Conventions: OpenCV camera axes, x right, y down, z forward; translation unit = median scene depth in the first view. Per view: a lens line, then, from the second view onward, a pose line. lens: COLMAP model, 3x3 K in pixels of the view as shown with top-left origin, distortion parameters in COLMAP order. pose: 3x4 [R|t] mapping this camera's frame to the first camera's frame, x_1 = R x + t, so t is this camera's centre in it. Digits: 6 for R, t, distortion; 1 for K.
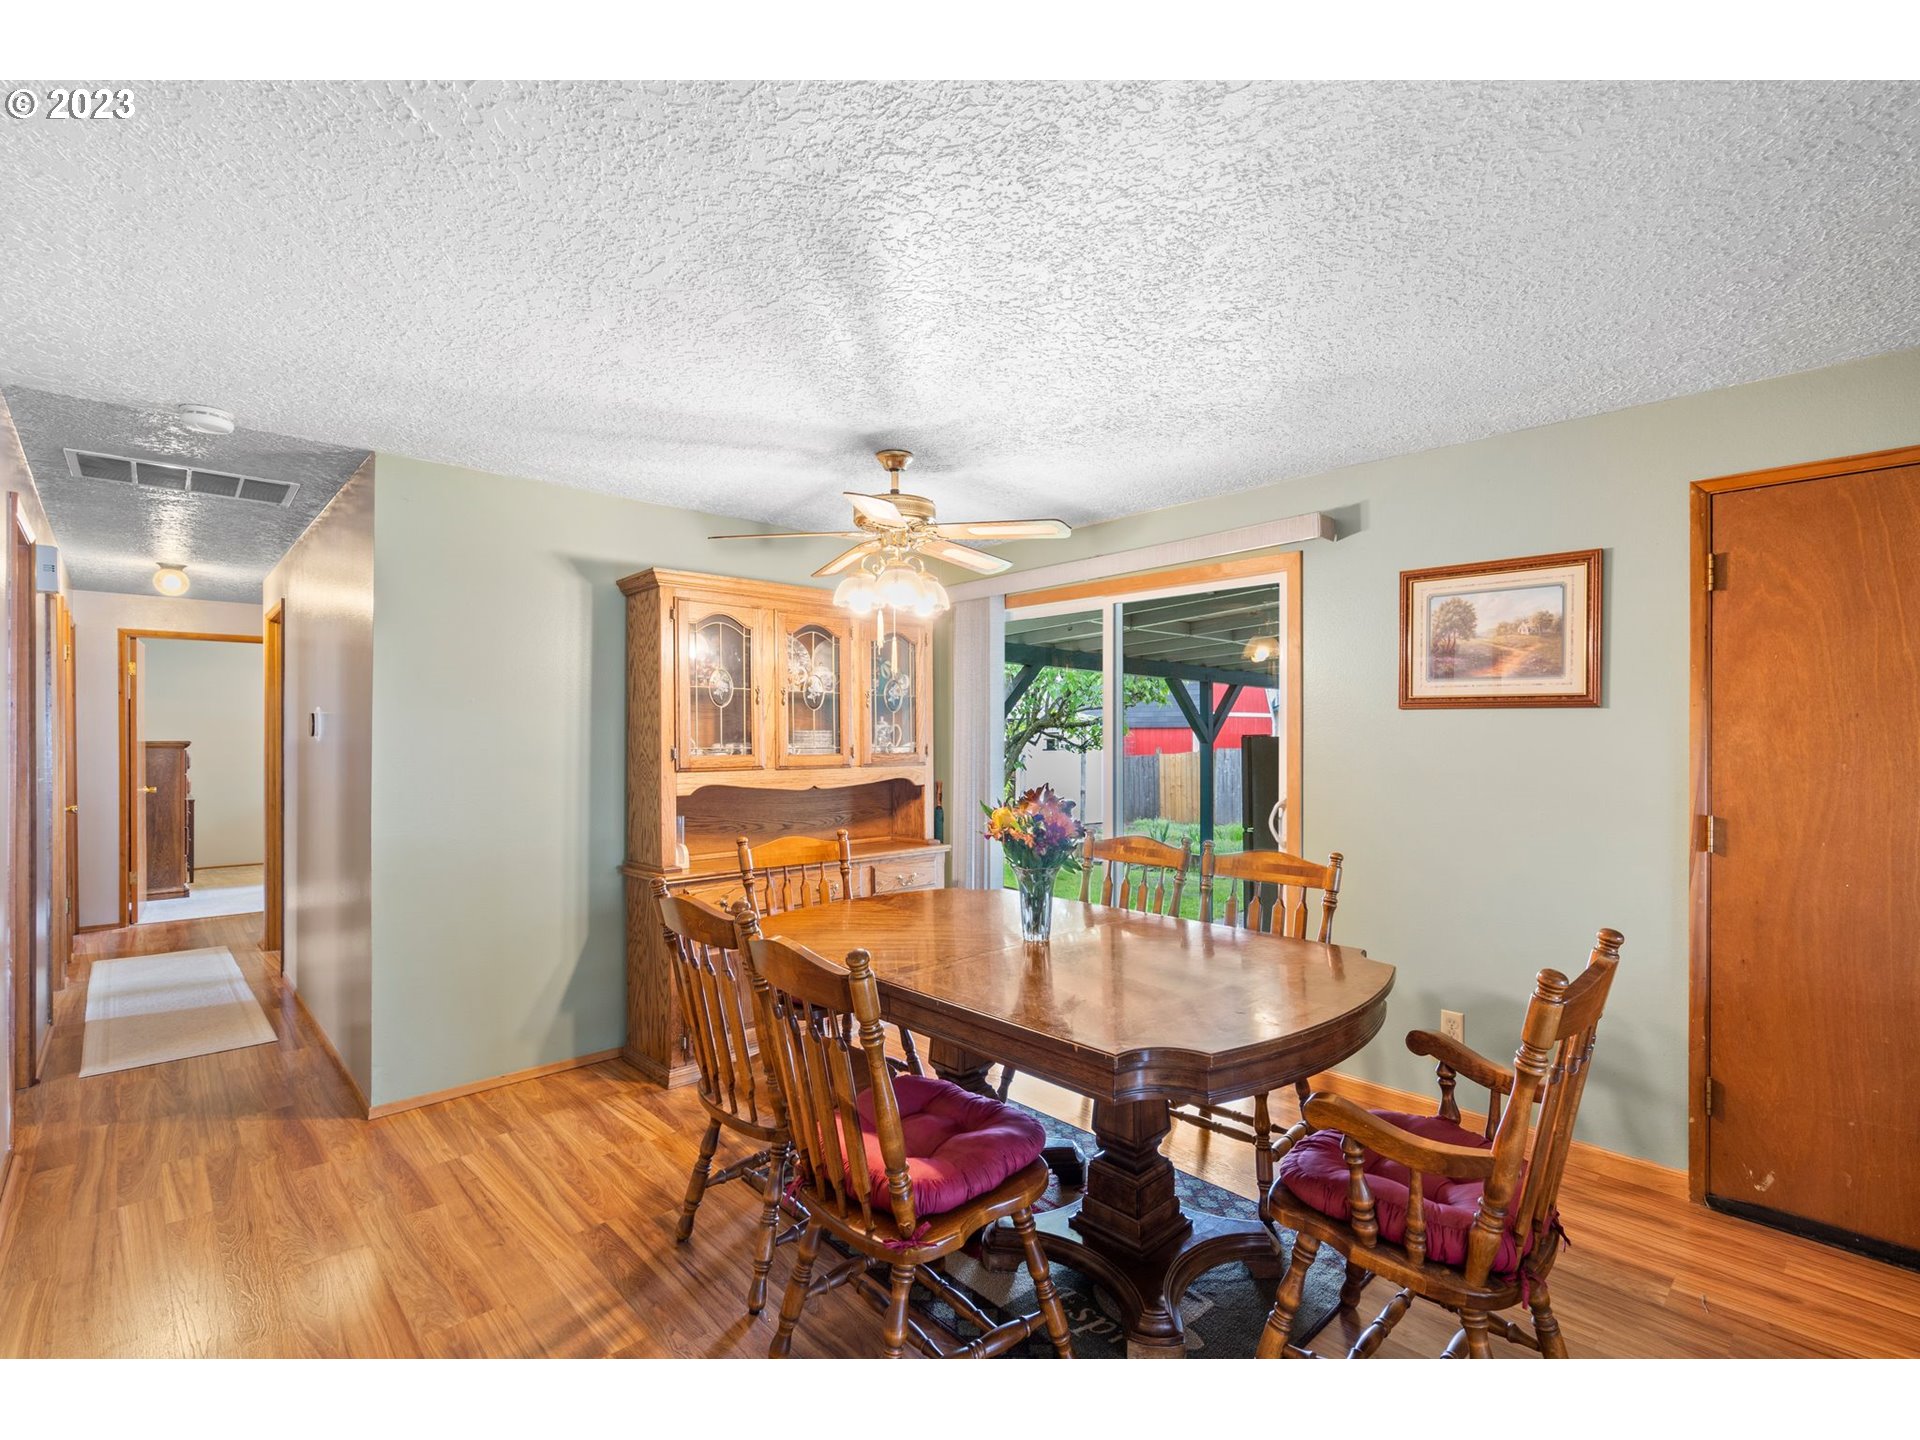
lens RADIAL K [[883.8, 0, 964.4], [0, 883.8, 728.9], [0, 0, 1]] dist [0.000038, 0.000284]
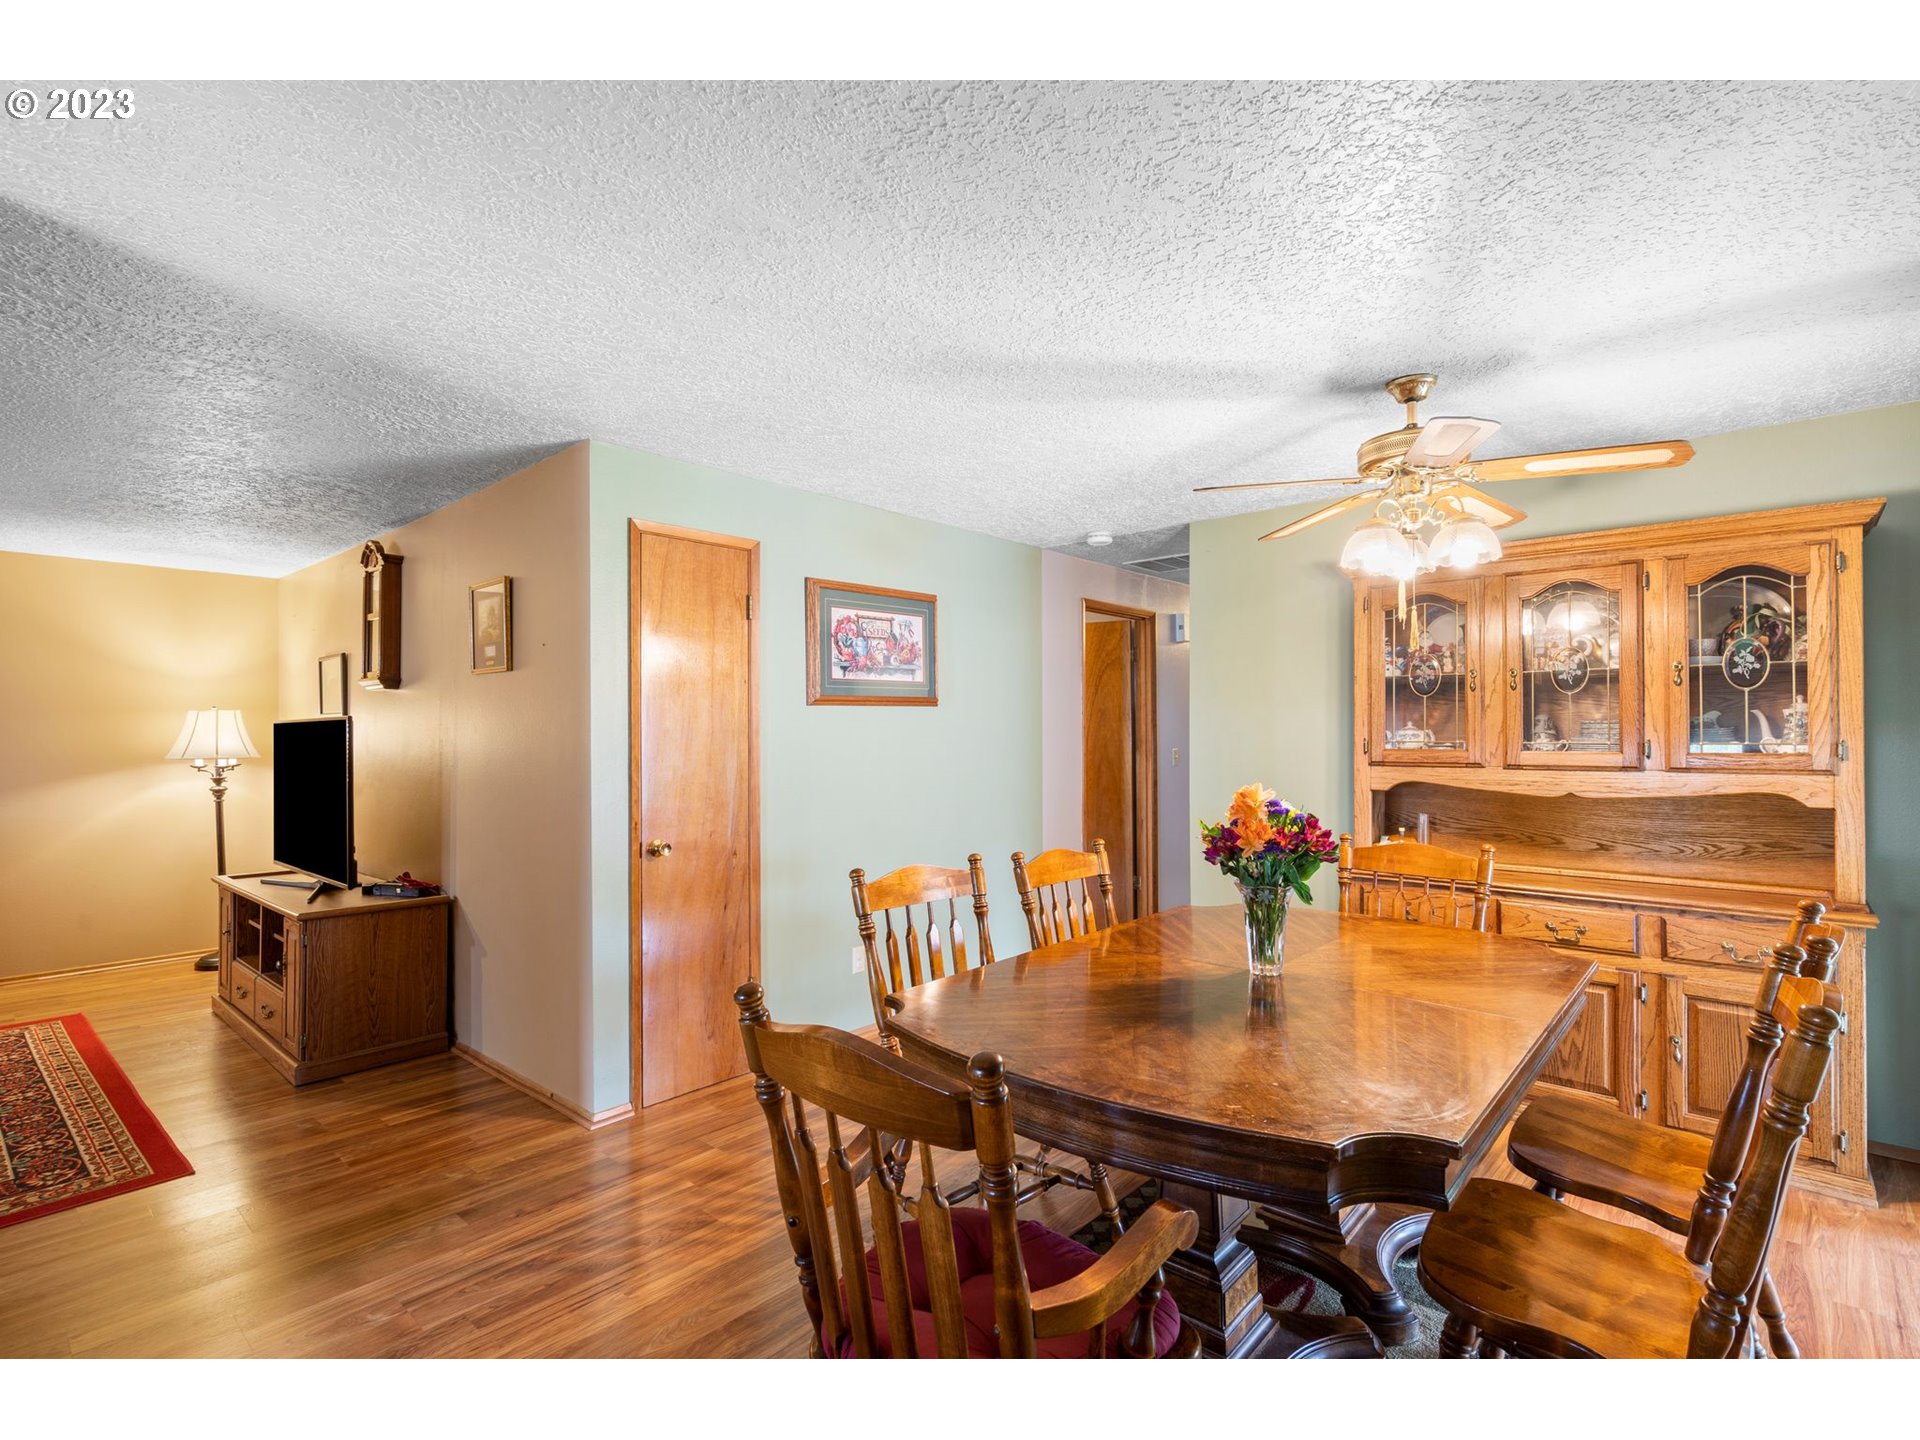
lens RADIAL K [[883.8, 0, 964.4], [0, 883.8, 728.9], [0, 0, 1]] dist [0.000038, 0.000284]
pose [[0.065619, -0.001131, -0.997844, 0.592301], [0.011767, 0.999931, -0.000360, 0.003124], [0.997775, -0.011718, 0.065628, 0.448350]]
